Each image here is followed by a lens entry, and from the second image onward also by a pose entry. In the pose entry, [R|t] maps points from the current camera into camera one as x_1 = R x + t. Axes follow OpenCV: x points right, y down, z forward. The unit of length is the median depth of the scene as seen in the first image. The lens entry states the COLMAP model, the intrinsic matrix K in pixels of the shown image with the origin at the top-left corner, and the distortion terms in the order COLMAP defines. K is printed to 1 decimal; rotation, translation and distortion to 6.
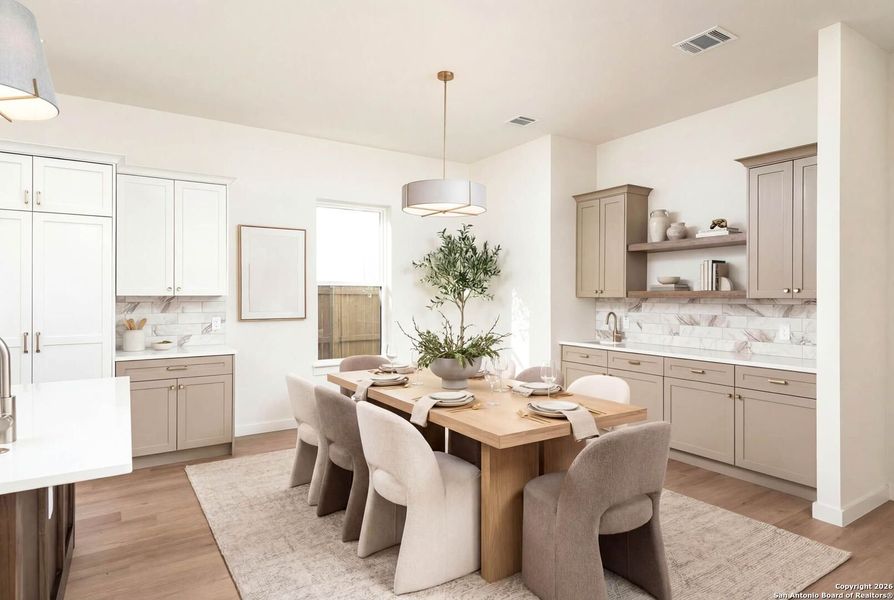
lens RADIAL K [[503.5, 0, 447.0], [0, 503.5, 300.0], [0, 0, 1]] dist [0.001290, 0.000626]
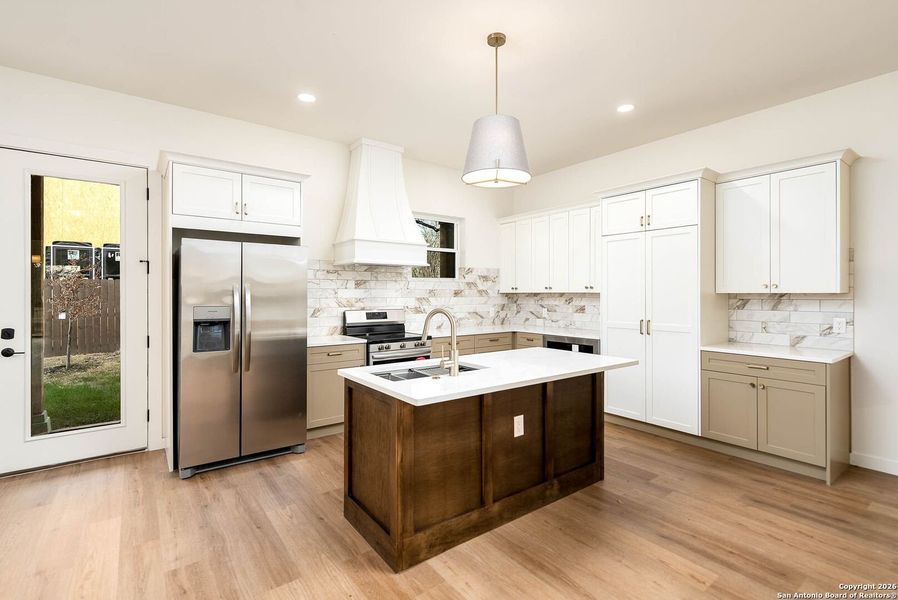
lens RADIAL K [[419.5, 0, 449.3], [0, 419.5, 295.4], [0, 0, 1]] dist [0.000533, 0.000121]
pose [[0.076357, 0.005589, -0.997065, 0.209528], [-0.007195, 0.999961, 0.005054, -0.002965], [0.997055, 0.006788, 0.076394, 0.302988]]
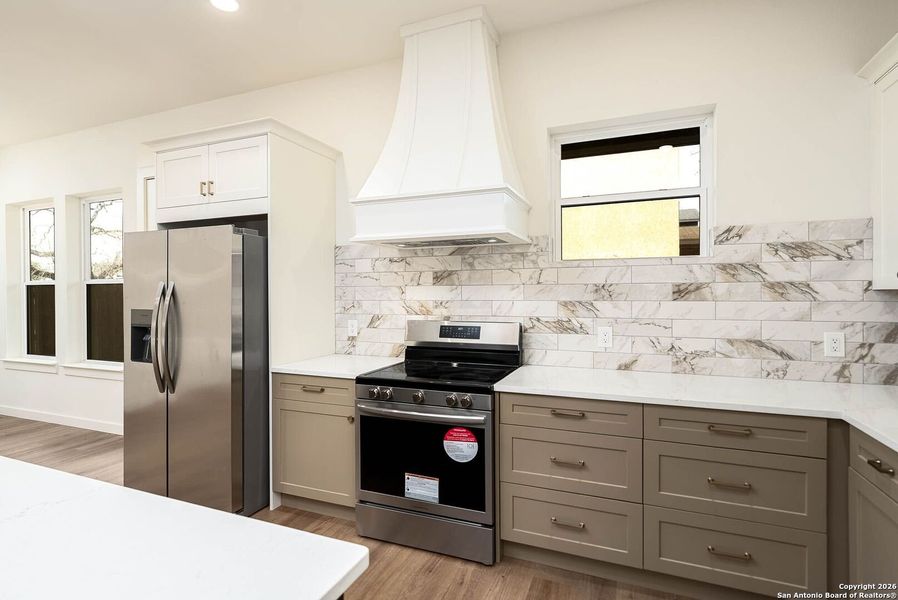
lens RADIAL K [[419.5, 0, 449.3], [0, 419.5, 295.4], [0, 0, 1]] dist [0.000533, 0.000121]
pose [[-0.817459, 0.006503, -0.575950, -0.488445], [0.000263, 0.999940, 0.010916, -0.004124], [0.575987, 0.008771, -0.817412, 0.675246]]
